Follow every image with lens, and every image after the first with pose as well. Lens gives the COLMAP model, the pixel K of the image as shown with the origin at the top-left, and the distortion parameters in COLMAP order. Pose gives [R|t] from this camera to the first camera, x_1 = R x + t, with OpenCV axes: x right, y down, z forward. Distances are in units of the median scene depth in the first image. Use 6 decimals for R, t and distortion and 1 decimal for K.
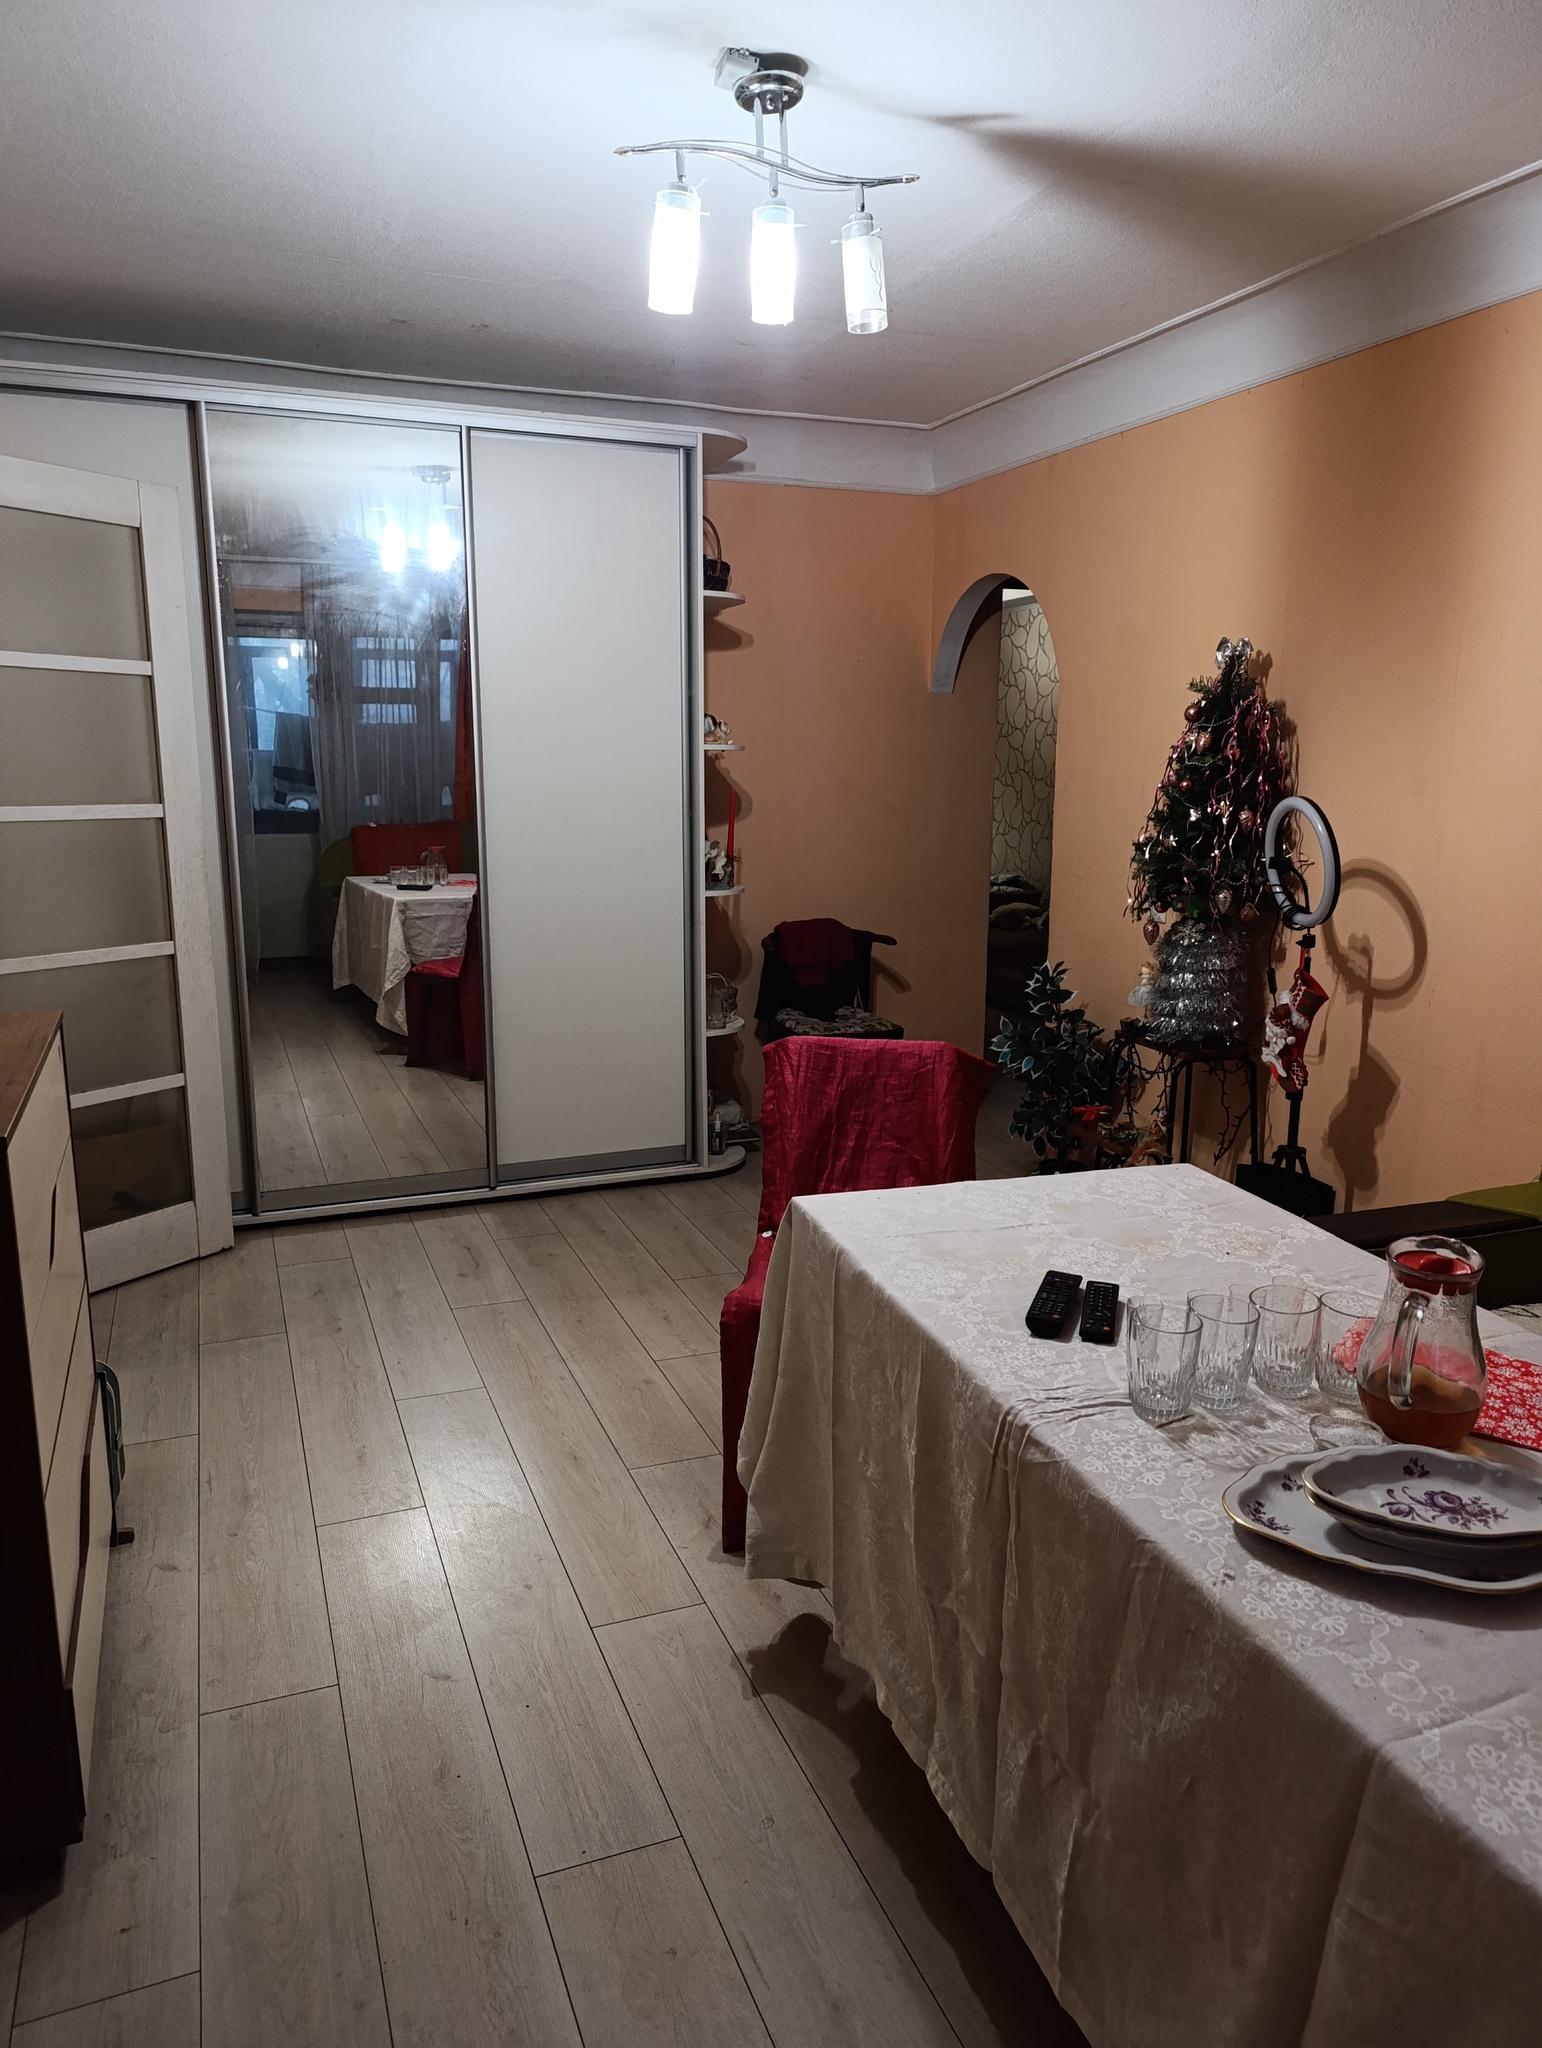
lens RADIAL K [[1405.7, 0, 763.6], [0, 1405.7, 1024.5], [0, 0, 1]] dist [0.042452, -0.045806]
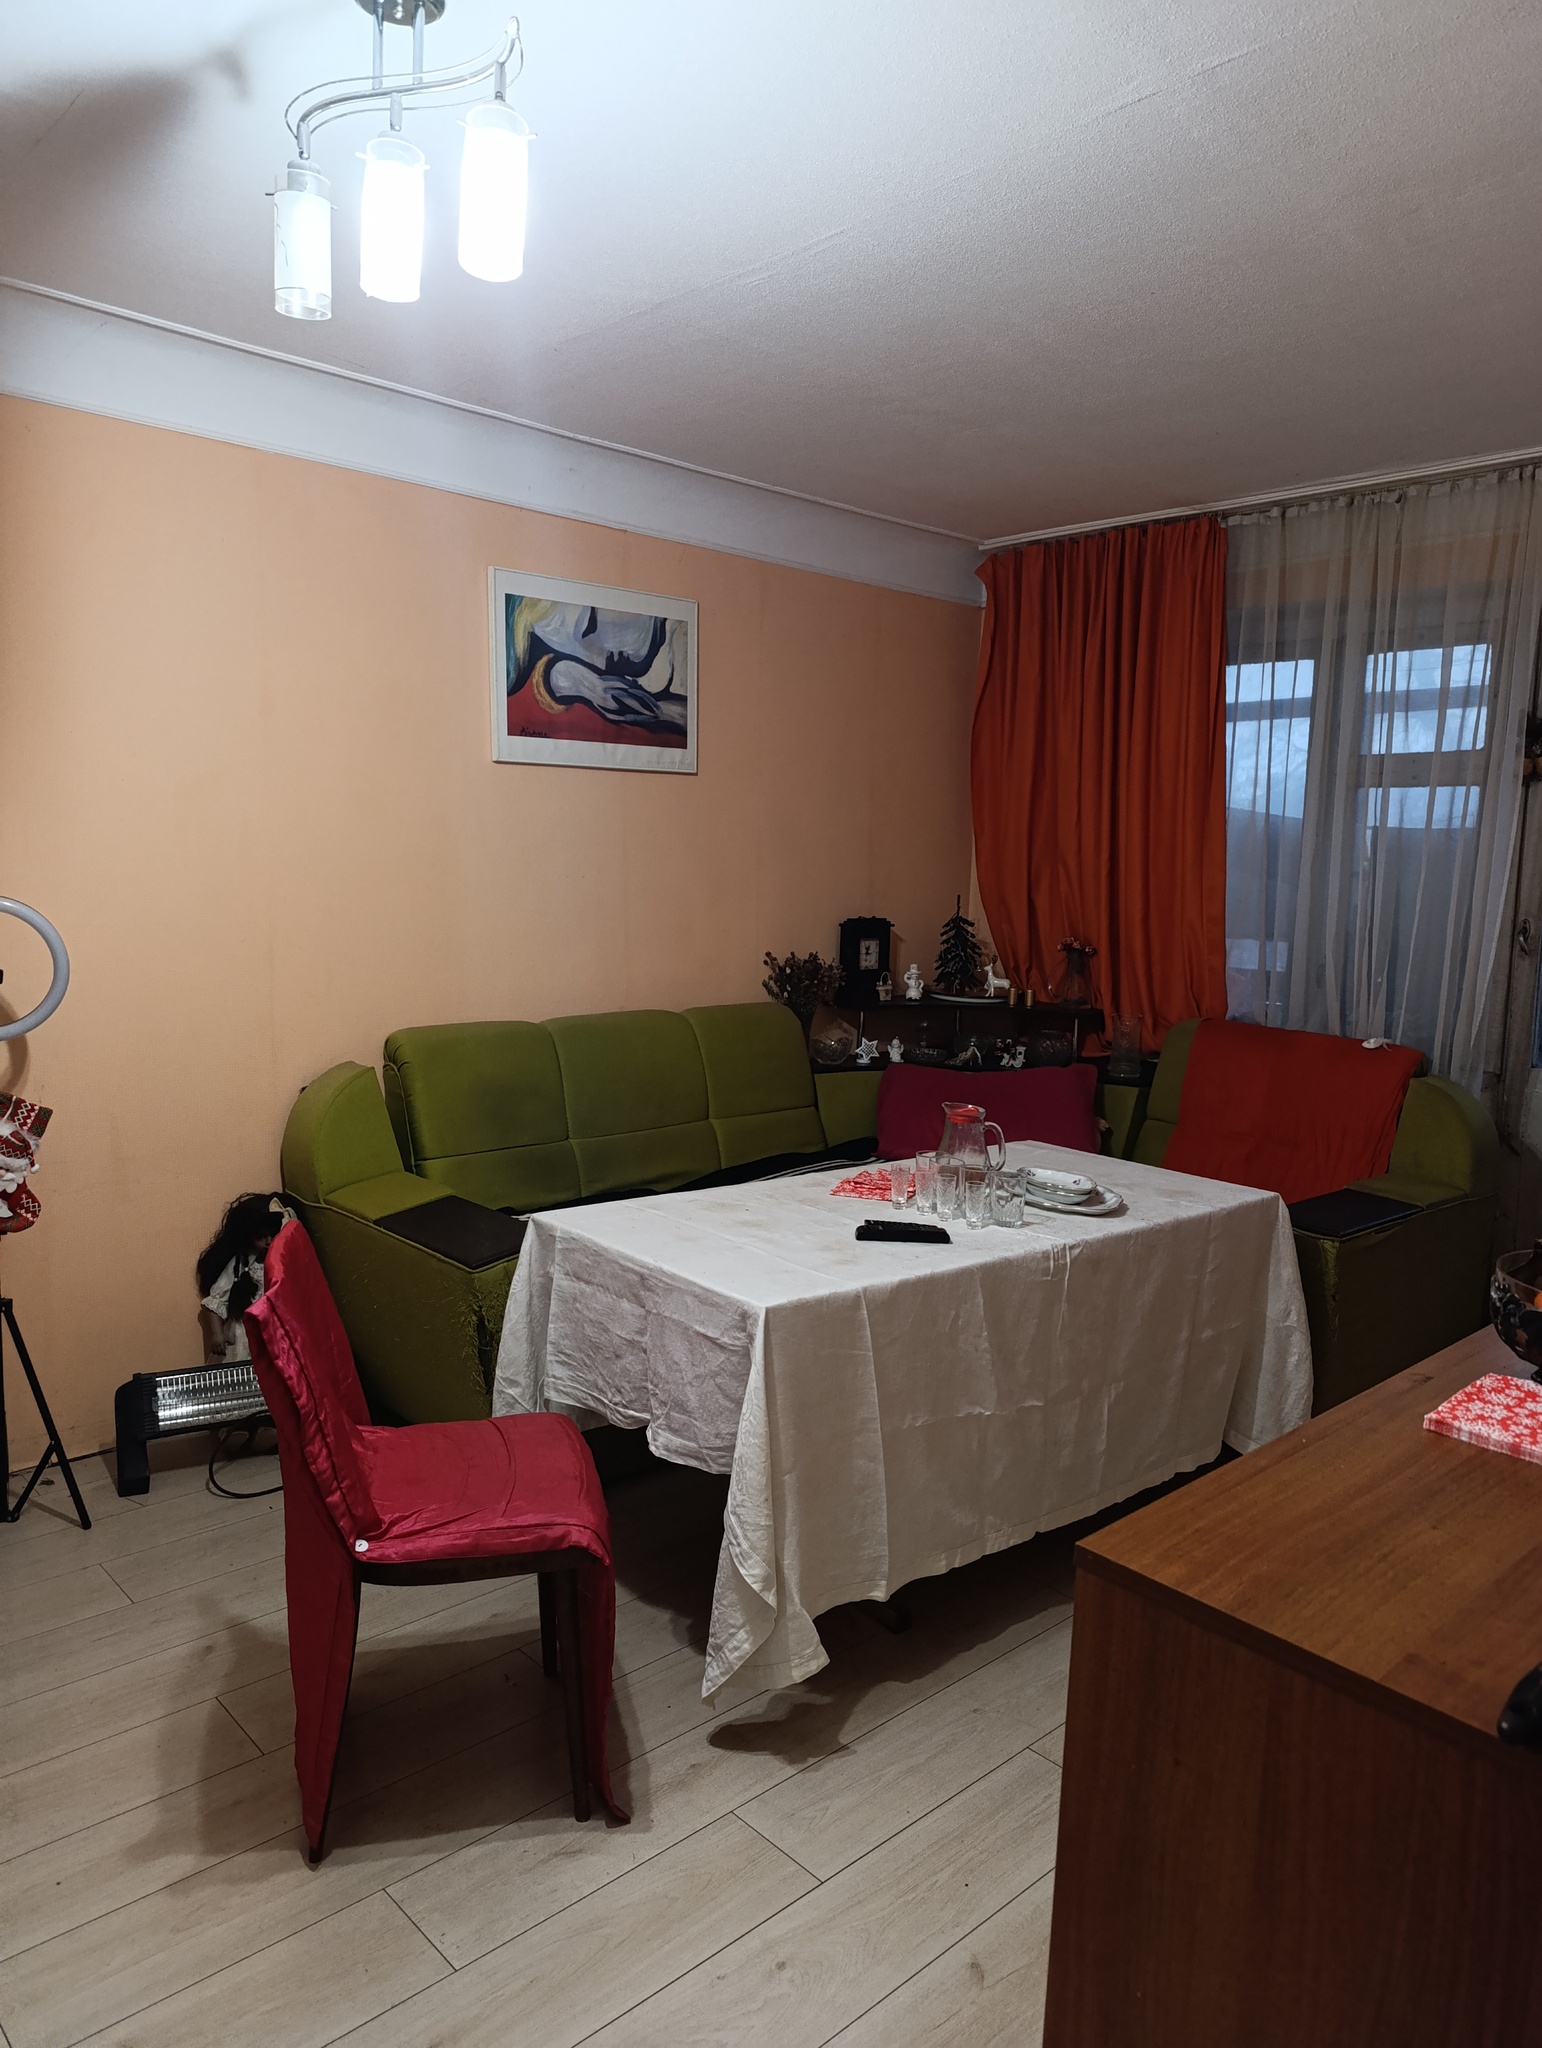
lens RADIAL K [[1405.7, 0, 774.6], [0, 1405.7, 1024.6], [0, 0, 1]] dist [0.042452, -0.045806]
pose [[-0.361980, -0.136310, 0.922166, -0.557648], [0.146171, 0.968714, 0.200568, -0.174097], [-0.920654, 0.207396, -0.330731, 0.797773]]
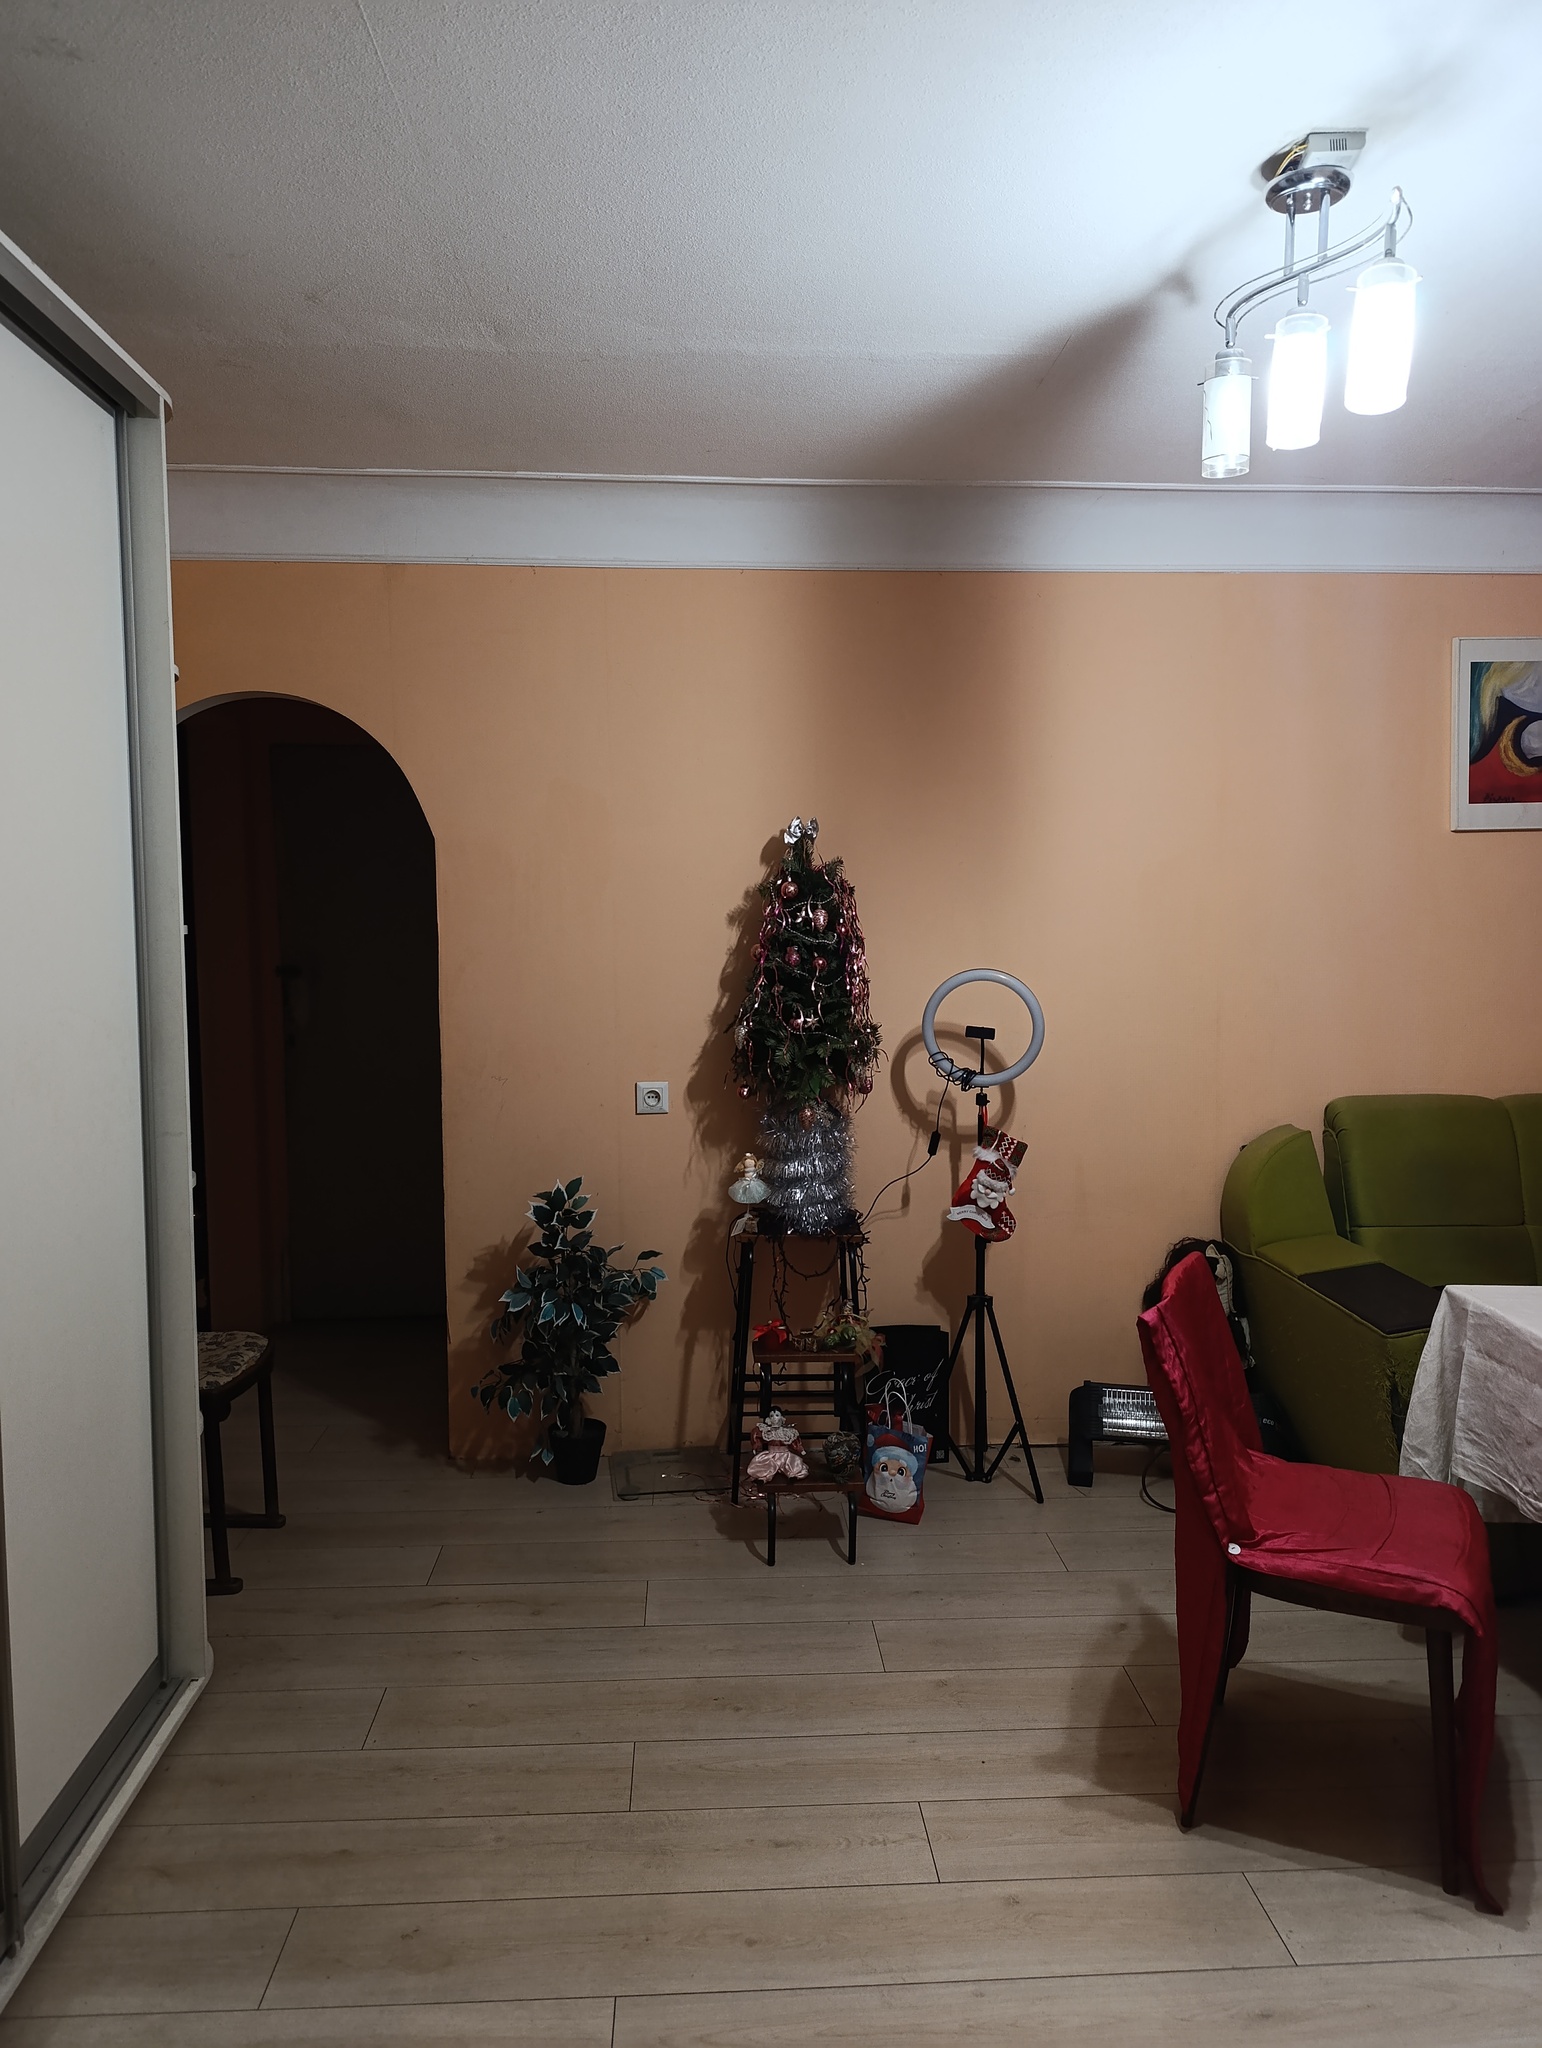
lens RADIAL K [[1405.7, 0, 765.9], [0, 1405.7, 1013.1], [0, 0, 1]] dist [0.042452, -0.045806]
pose [[0.316722, -0.079278, 0.945200, -0.645495], [0.187783, 0.982018, 0.019443, -0.167296], [-0.929745, 0.171335, 0.325913, 0.753214]]
